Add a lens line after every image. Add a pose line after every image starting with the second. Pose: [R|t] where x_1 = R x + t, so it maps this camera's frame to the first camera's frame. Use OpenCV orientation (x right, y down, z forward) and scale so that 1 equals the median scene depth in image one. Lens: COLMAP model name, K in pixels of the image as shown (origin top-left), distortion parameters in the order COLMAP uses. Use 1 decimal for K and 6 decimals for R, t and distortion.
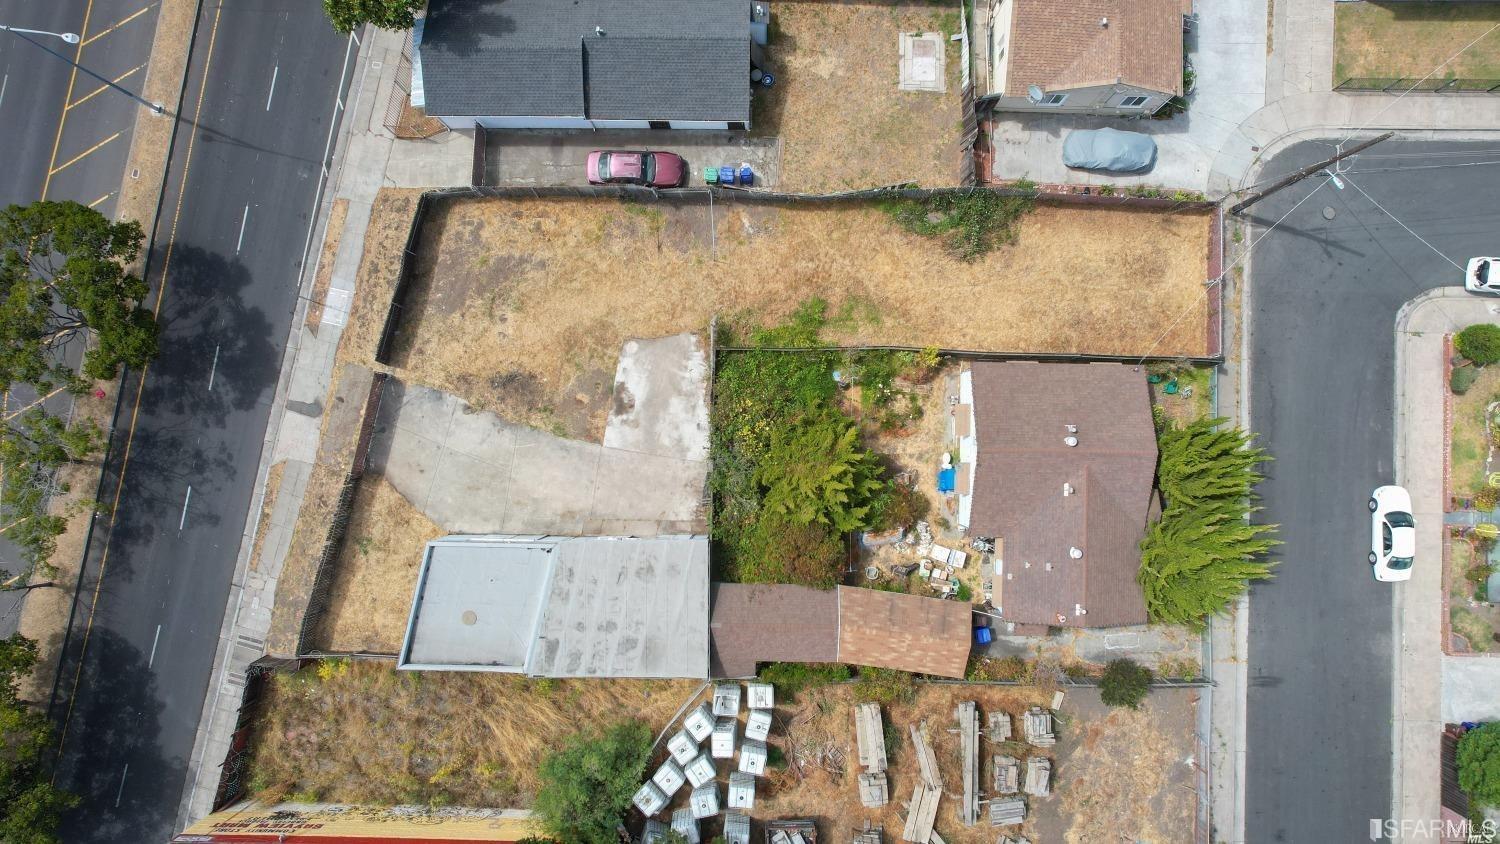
lens RADIAL K [[960.1, 0, 771.0], [0, 960.1, 426.4], [0, 0, 1]] dist [-0.076950, 0.068419]
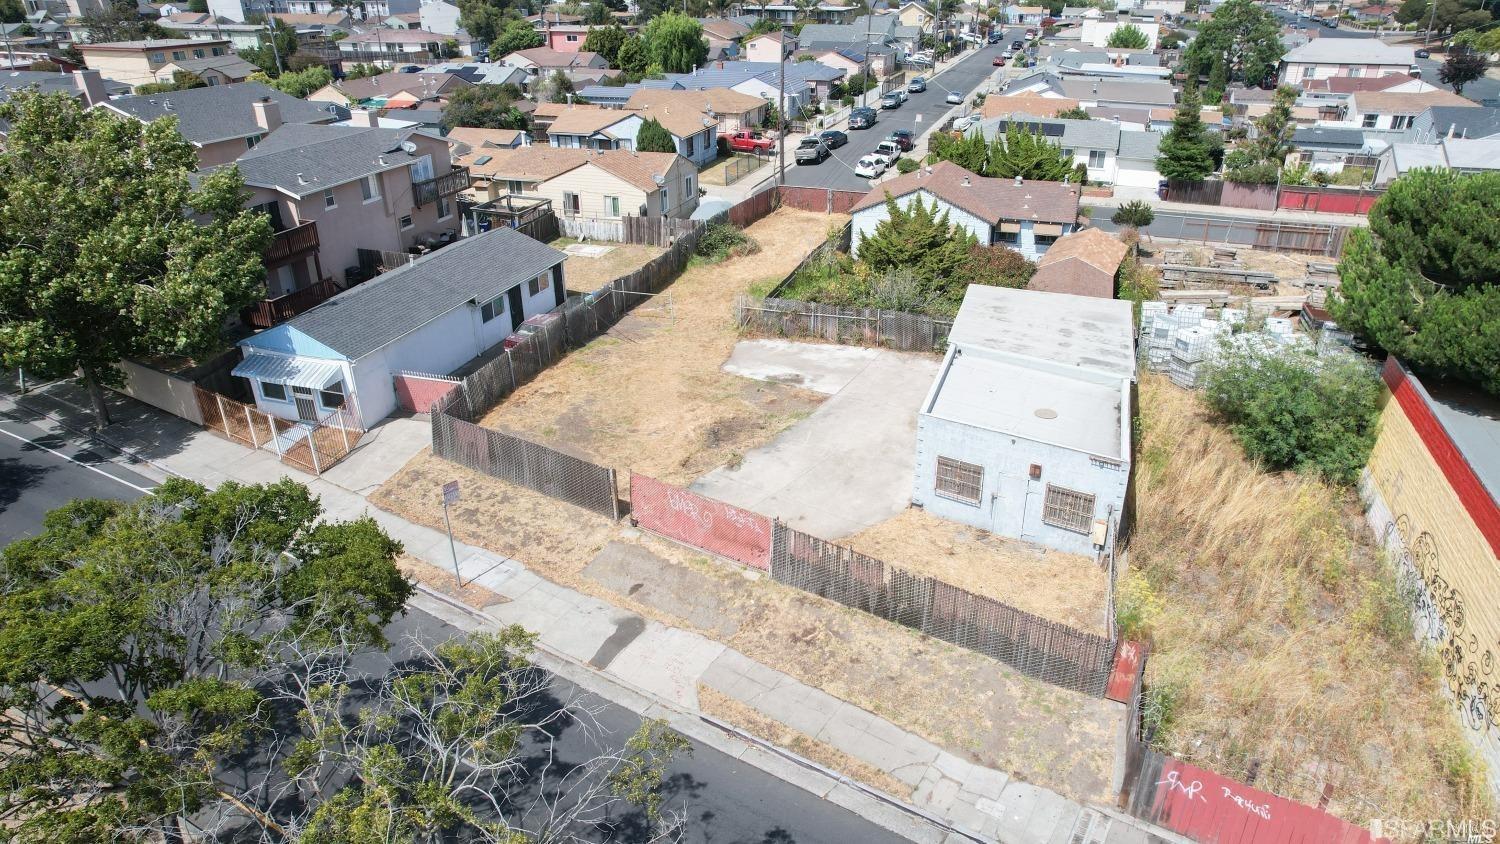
lens RADIAL K [[960.1, 0, 771.0], [0, 960.1, 426.4], [0, 0, 1]] dist [-0.076950, 0.068419]
pose [[0.305301, -0.415416, 0.856867, -0.881476], [0.952223, 0.140665, -0.271080, 0.188259], [-0.007921, 0.898690, 0.438514, 0.676471]]
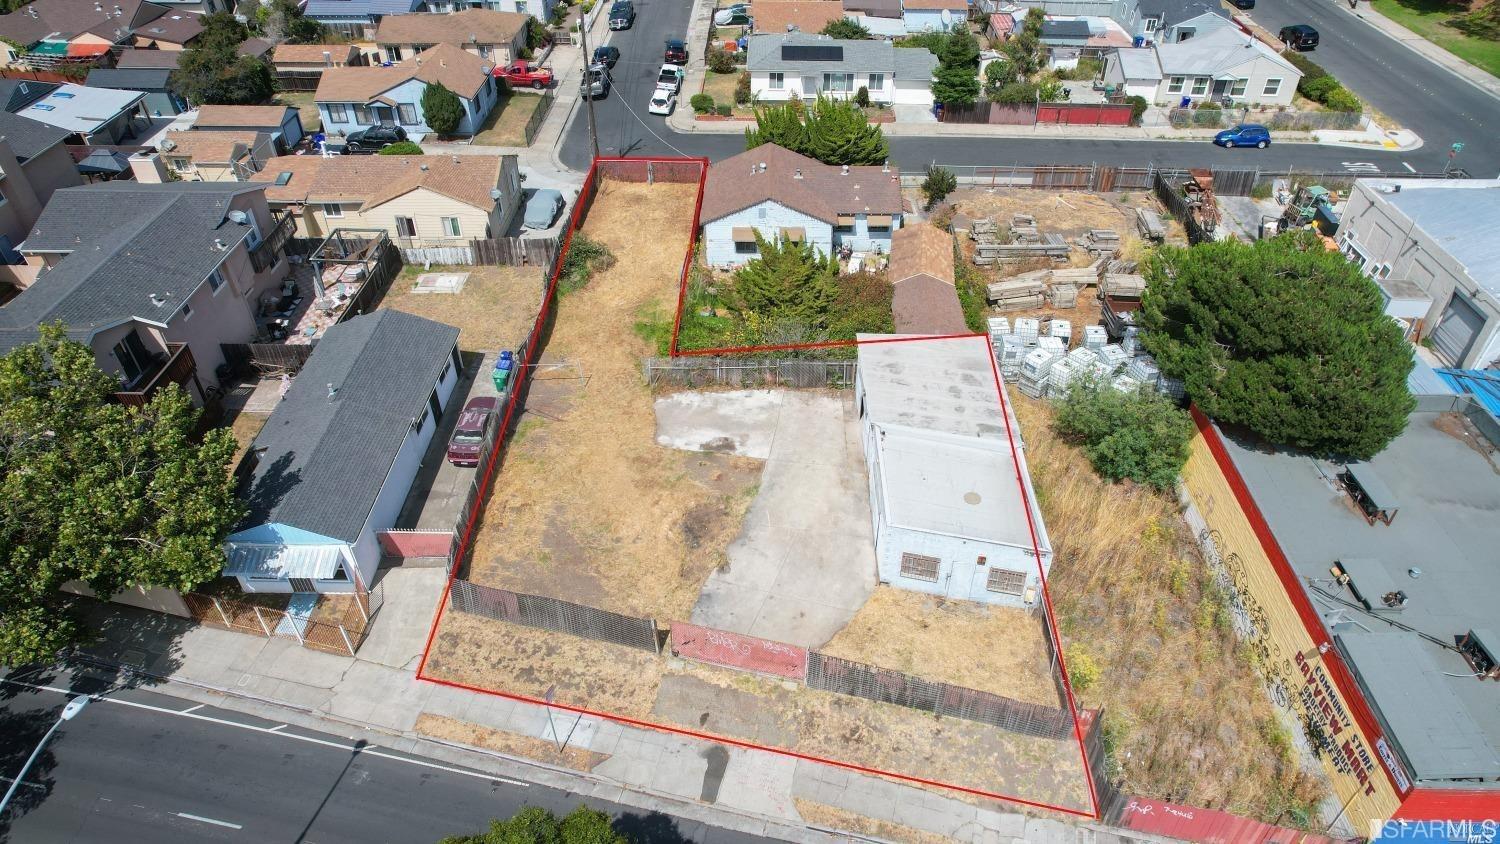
lens RADIAL K [[960.1, 0, 771.0], [0, 960.1, 426.4], [0, 0, 1]] dist [-0.076950, 0.068419]
pose [[-0.007937, -0.624191, 0.781231, -0.879804], [0.999824, 0.008349, 0.016828, 0.007450], [-0.017026, 0.781227, 0.624015, 0.397237]]
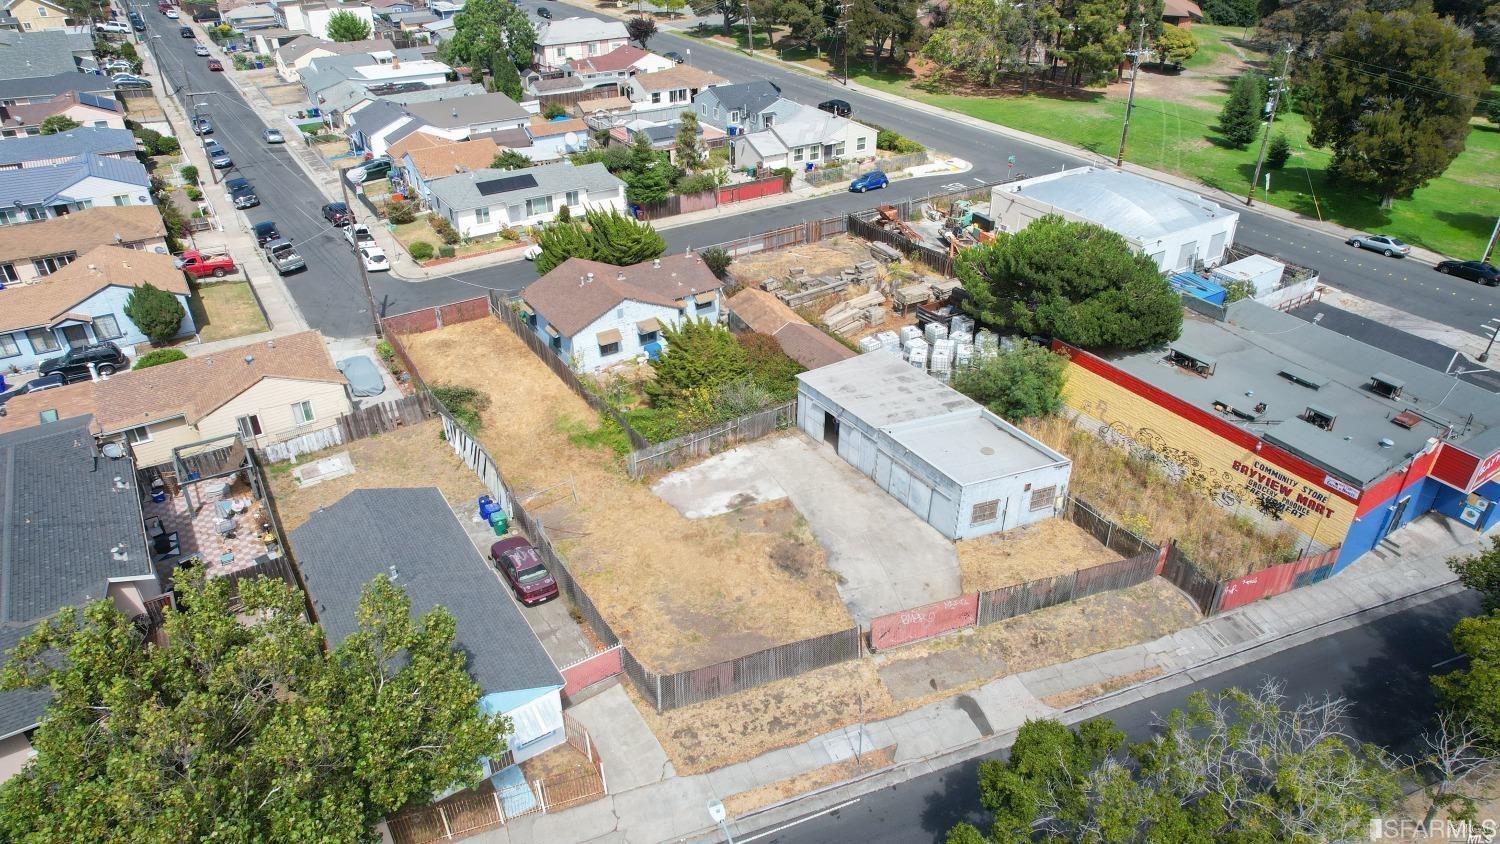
lens RADIAL K [[960.1, 0, 771.0], [0, 960.1, 426.4], [0, 0, 1]] dist [-0.076950, 0.068419]
pose [[-0.569787, -0.428085, 0.701489, -0.860031], [0.821676, -0.282432, 0.495056, -0.486426], [-0.013803, 0.858473, 0.512673, 0.404370]]
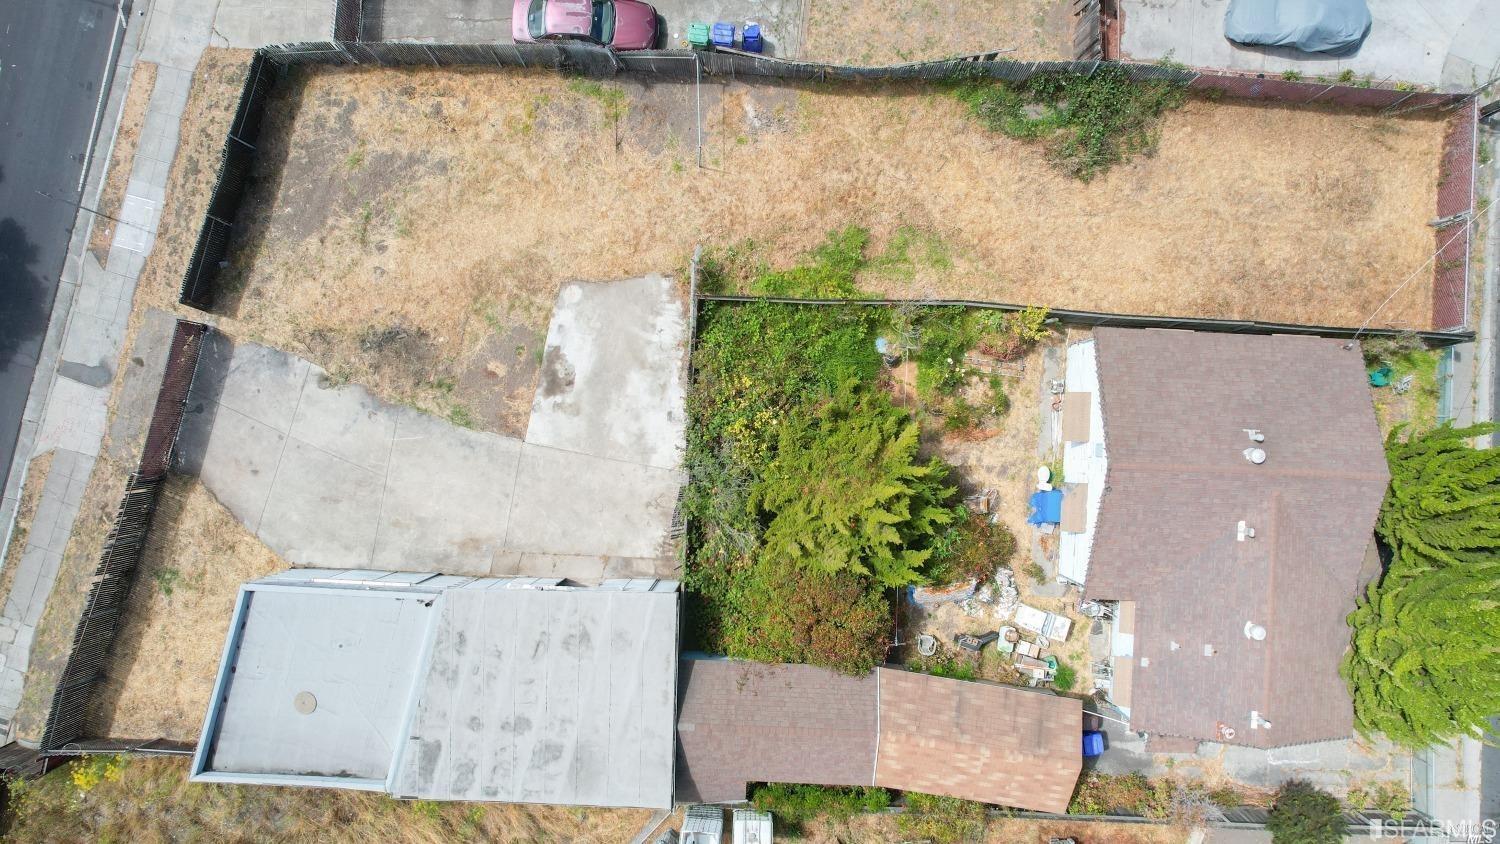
lens RADIAL K [[948.4, 0, 771.9], [0, 948.4, 426.2], [0, 0, 1]] dist [-0.087690, 0.084497]
pose [[0.999634, 0.026938, 0.002461, -0.006586], [-0.026954, 0.999613, 0.006857, 0.000627], [-0.002275, -0.006921, 0.999973, 0.346767]]
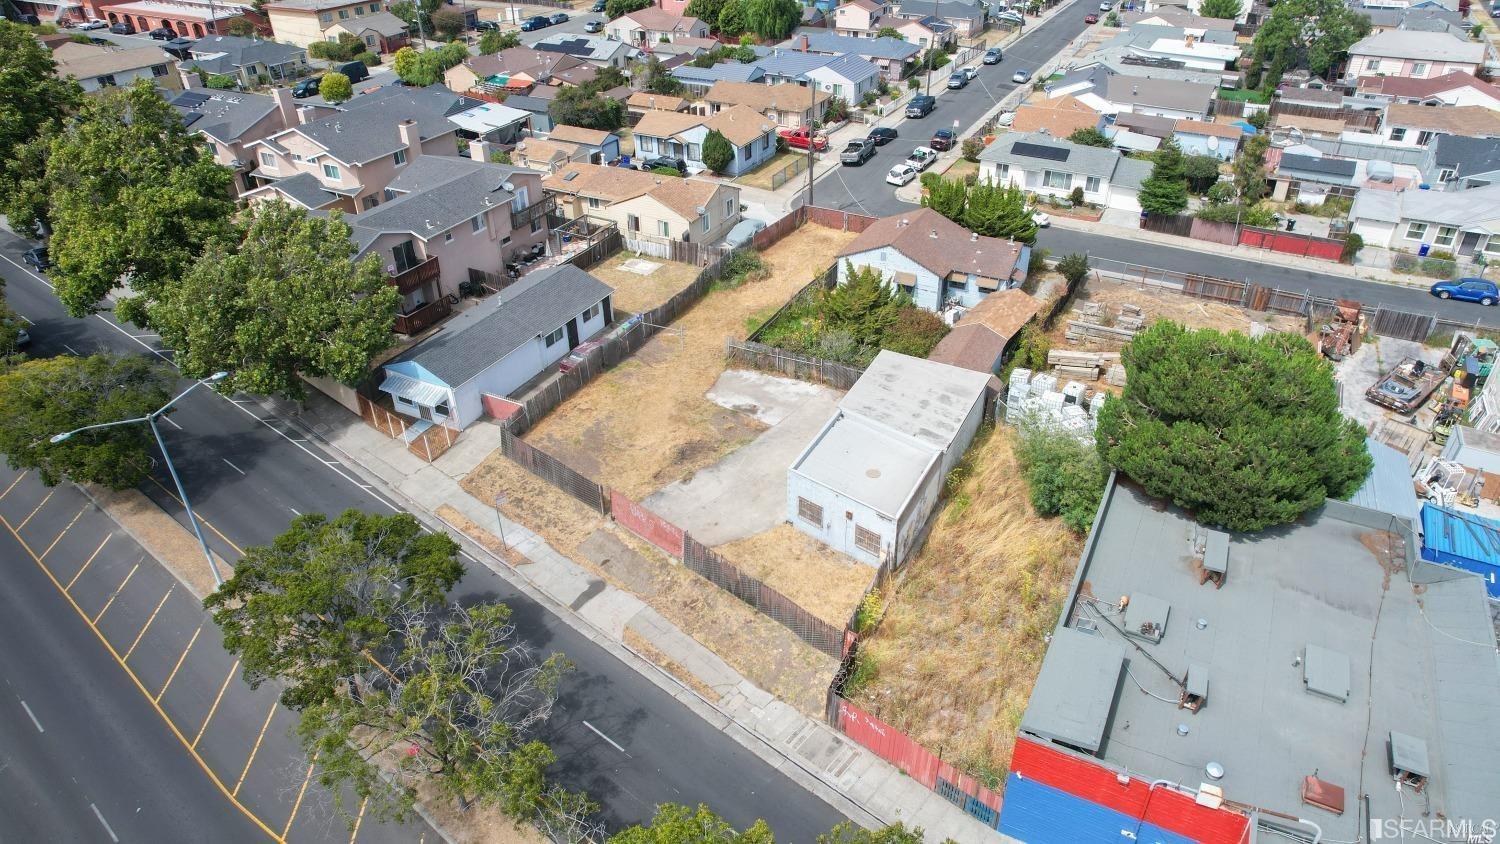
lens RADIAL K [[960.1, 0, 771.0], [0, 960.1, 426.4], [0, 0, 1]] dist [-0.076950, 0.068419]
pose [[0.440785, -0.483377, 0.756344, -1.041945], [0.897580, 0.244545, -0.366807, 0.436166], [-0.007654, 0.840562, 0.541661, 0.381265]]
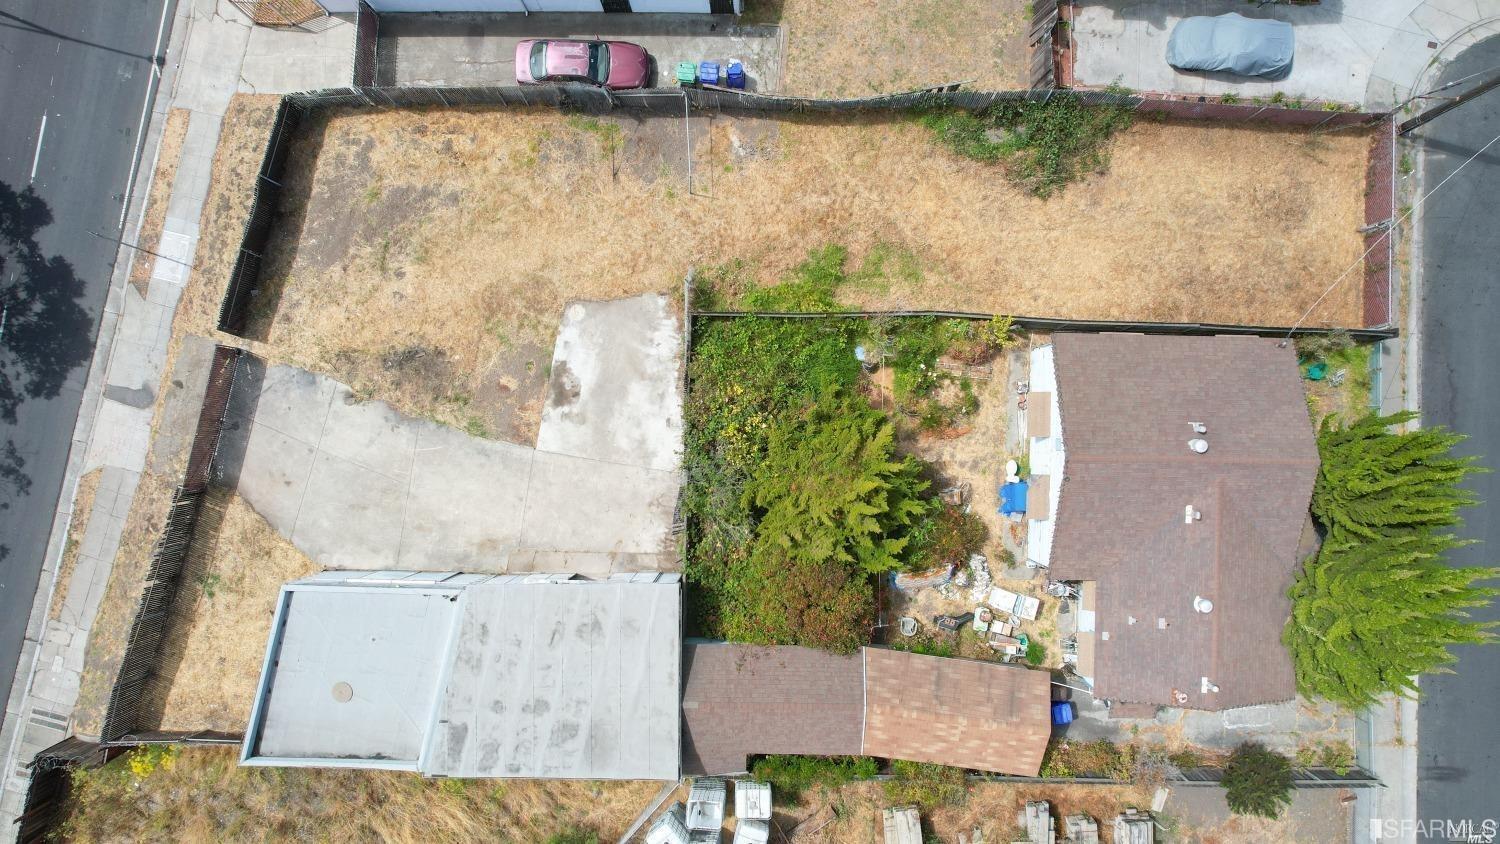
lens RADIAL K [[948.4, 0, 771.9], [0, 948.4, 426.2], [0, 0, 1]] dist [-0.087690, 0.084497]
pose [[0.999967, 0.003004, 0.007526, -0.003013], [-0.003038, 0.999985, 0.004534, -0.000705], [-0.007512, -0.004556, 0.999961, 0.286733]]
